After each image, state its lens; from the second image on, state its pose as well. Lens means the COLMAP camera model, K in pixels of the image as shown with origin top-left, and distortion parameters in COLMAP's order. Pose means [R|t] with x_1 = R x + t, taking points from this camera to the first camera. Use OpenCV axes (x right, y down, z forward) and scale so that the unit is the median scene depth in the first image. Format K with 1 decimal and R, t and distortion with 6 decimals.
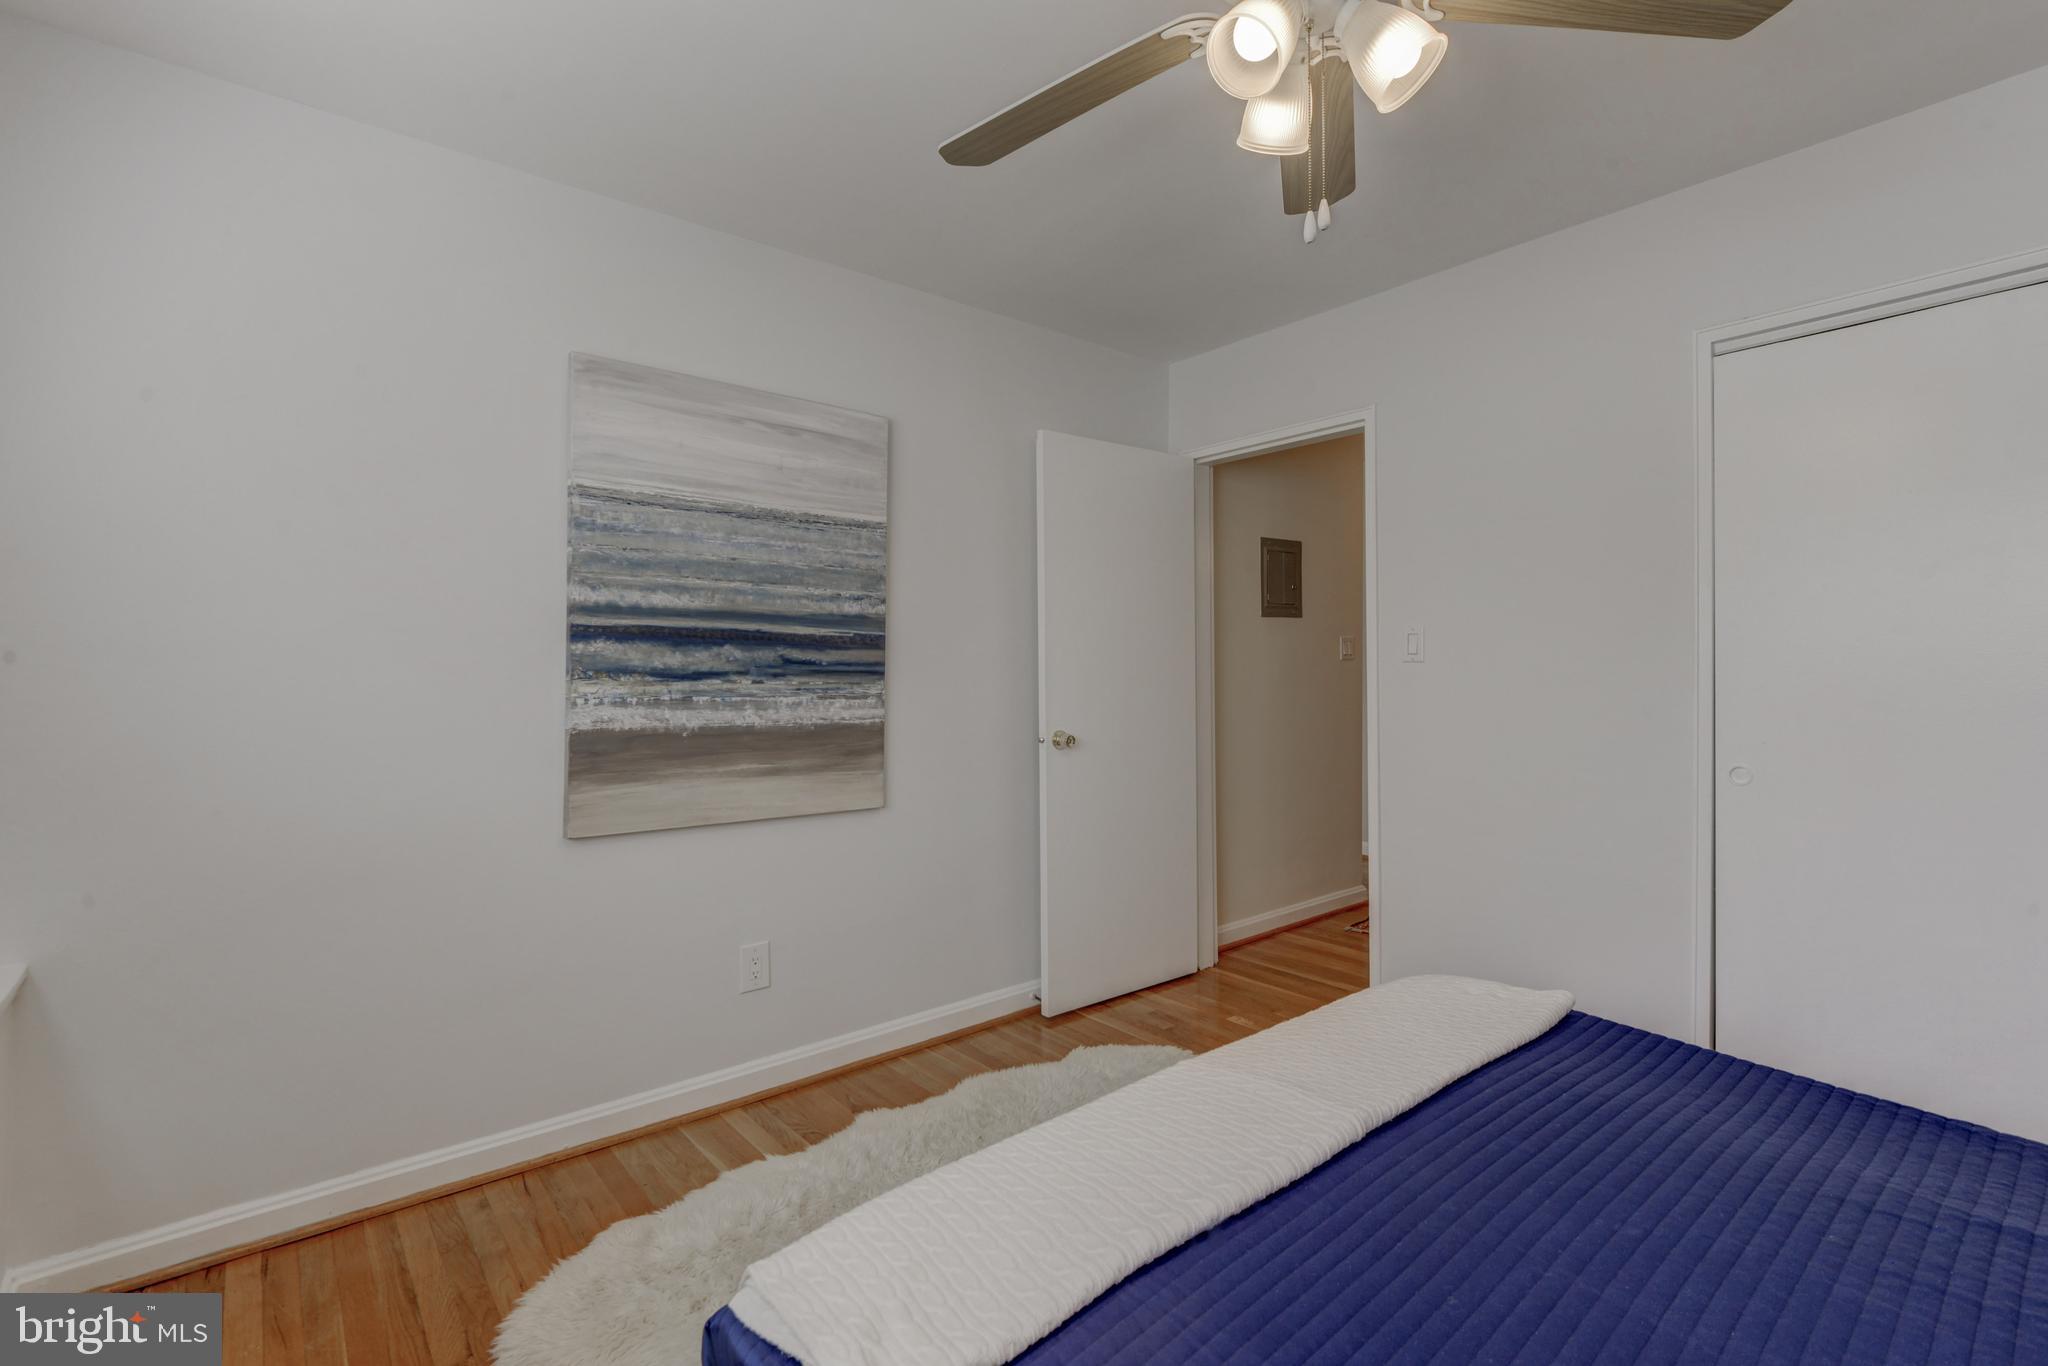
lens RADIAL K [[938.7, 0, 1016.9], [0, 938.7, 681.2], [0, 0, 1]] dist [0.005060, -0.002605]
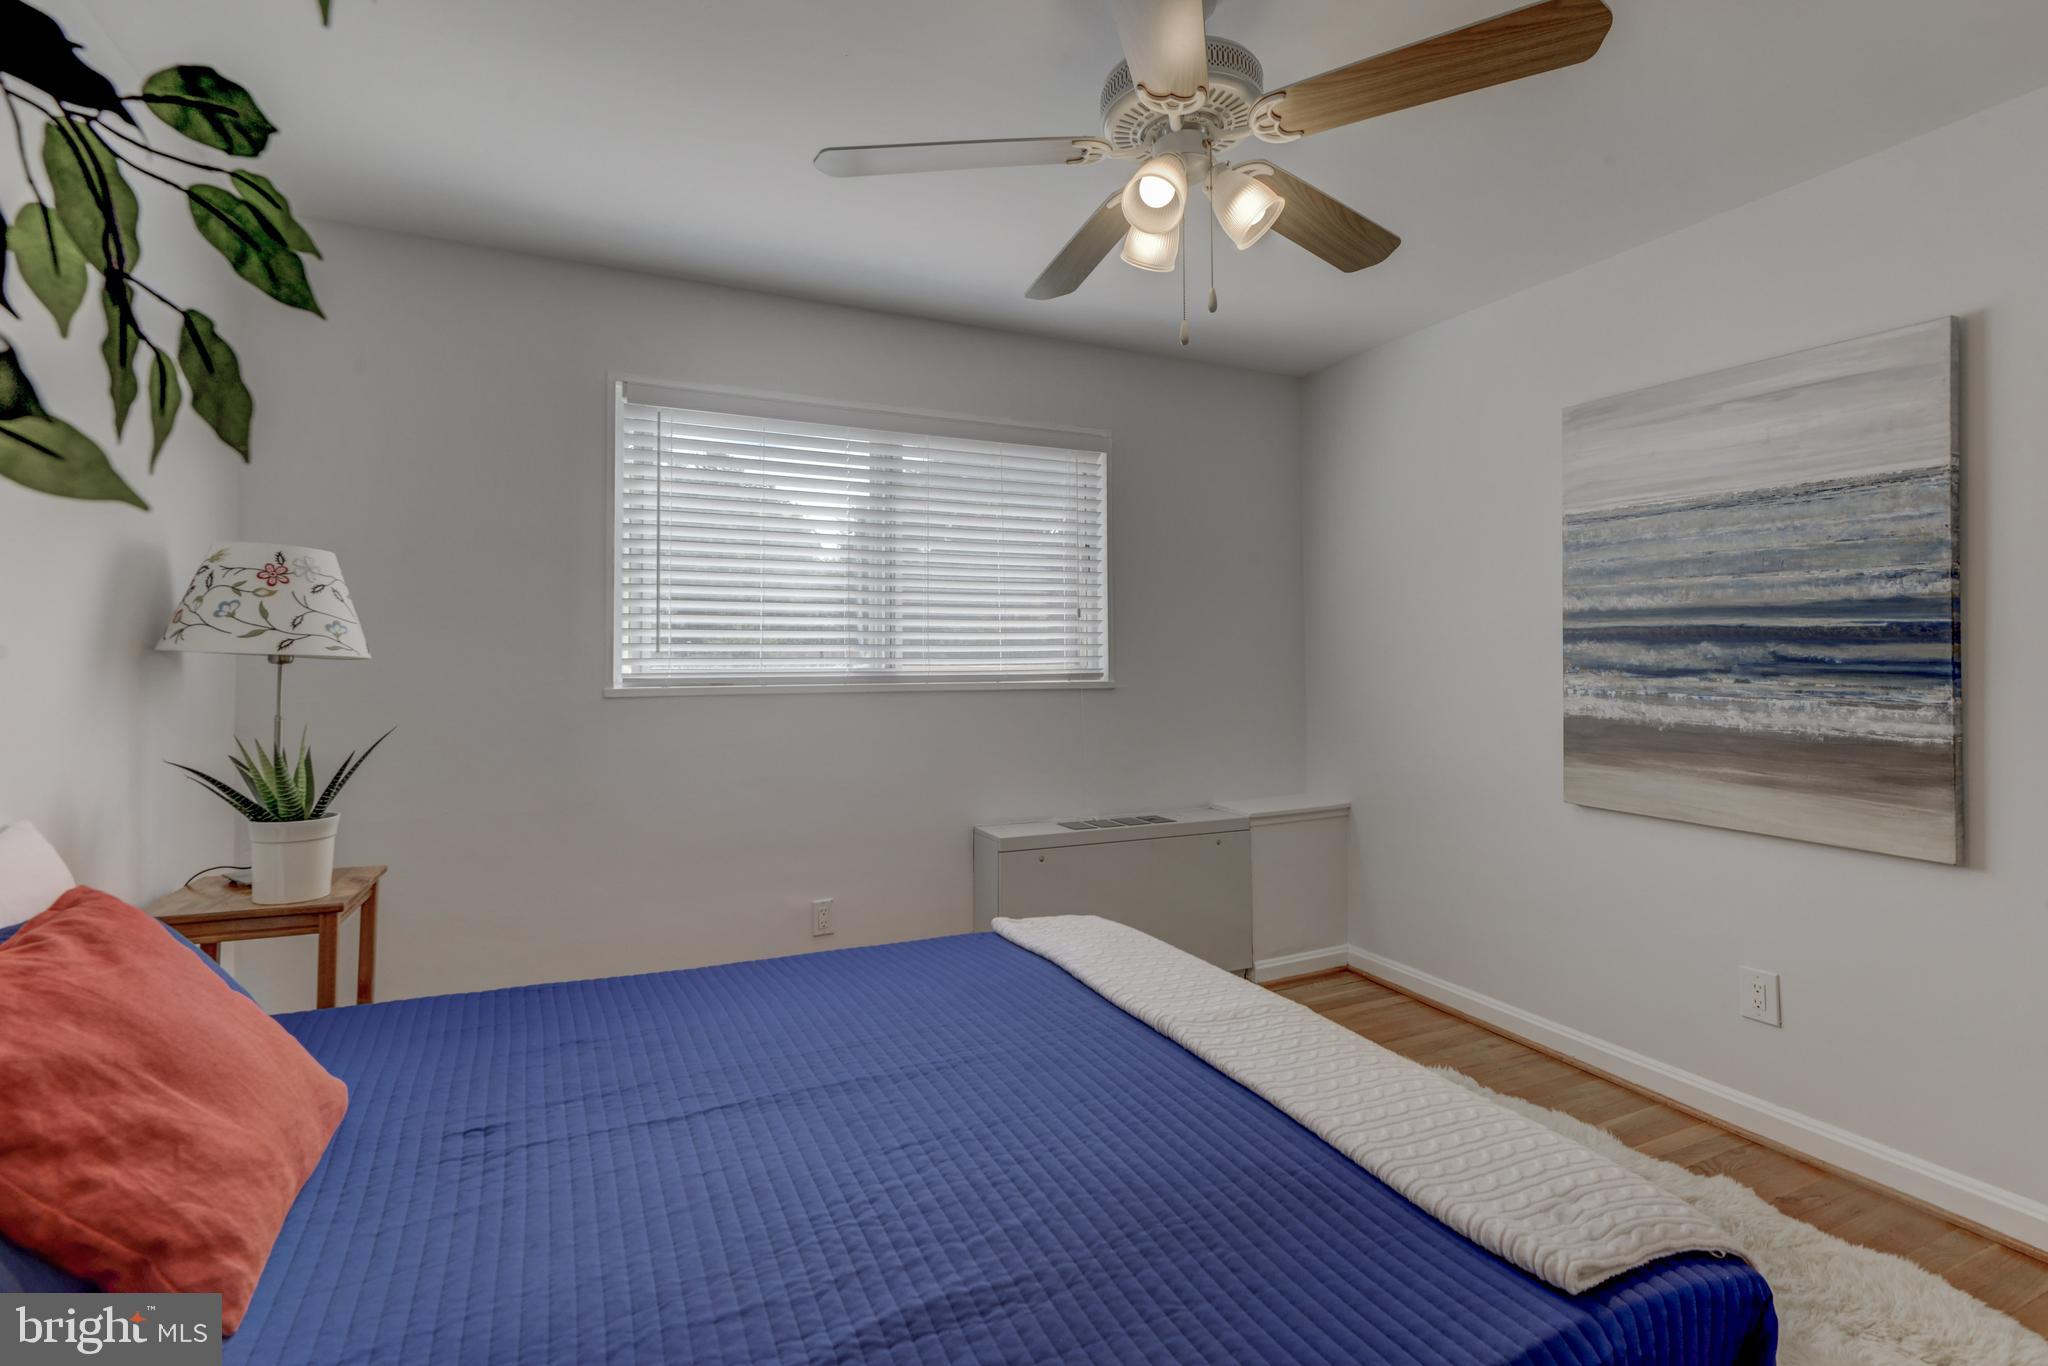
lens RADIAL K [[938.7, 0, 1018.5], [0, 938.7, 684.8], [0, 0, 1]] dist [0.005060, -0.002605]
pose [[-0.247718, 0.026928, -0.968458, 0.799775], [-0.021948, 0.999201, 0.033396, -0.010898], [0.968584, 0.029528, -0.246929, 0.543607]]
